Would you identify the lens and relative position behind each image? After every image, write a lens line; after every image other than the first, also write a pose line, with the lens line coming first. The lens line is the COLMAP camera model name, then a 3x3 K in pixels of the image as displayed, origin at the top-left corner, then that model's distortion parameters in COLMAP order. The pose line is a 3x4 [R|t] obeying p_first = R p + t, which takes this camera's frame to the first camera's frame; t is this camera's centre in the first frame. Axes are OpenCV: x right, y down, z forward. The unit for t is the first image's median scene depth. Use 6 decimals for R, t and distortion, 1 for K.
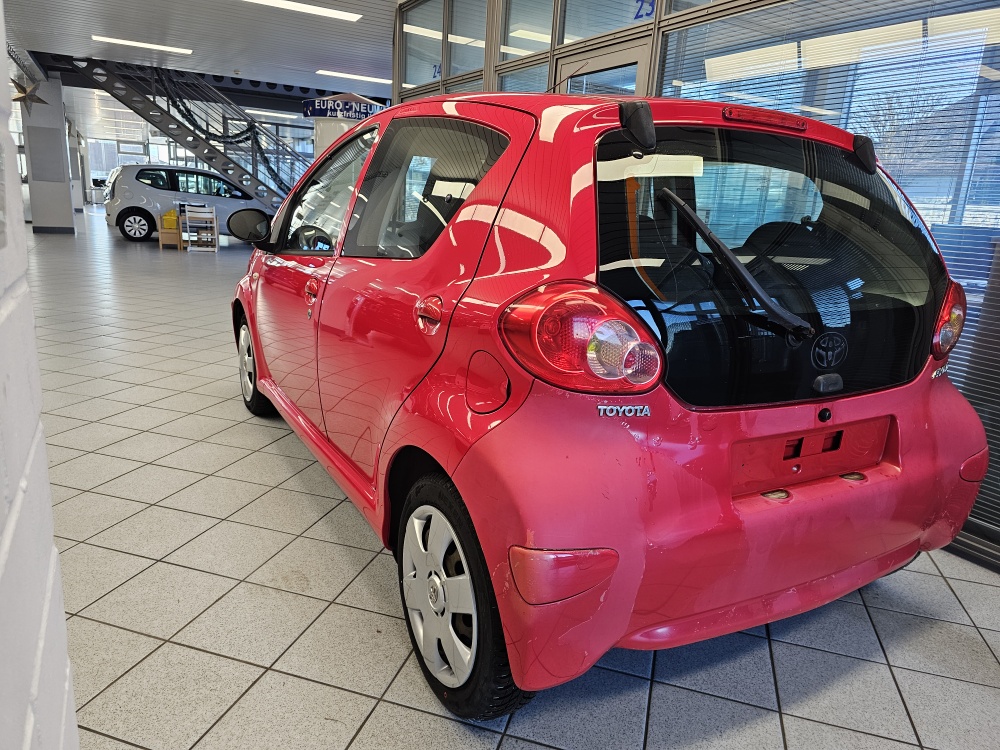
lens RADIAL K [[668.2, 0, 510.5], [0, 668.2, 364.8], [0, 0, 1]] dist [0.043050, -0.047495]
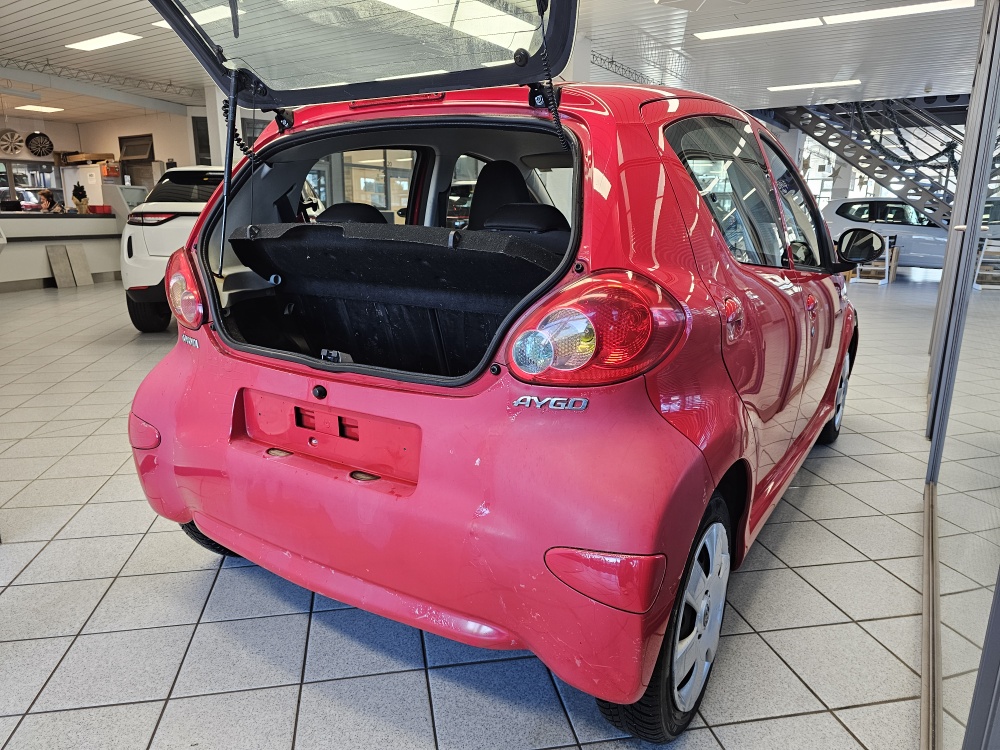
lens RADIAL K [[676.8, 0, 500.0], [0, 676.8, 375.0], [0, 0, 1]] dist [0.033958, -0.025605]
pose [[0.458822, 0.152201, -0.875395, 0.230493], [-0.191314, 0.979033, 0.069947, -0.010982], [0.867687, 0.135382, 0.478320, 0.119986]]
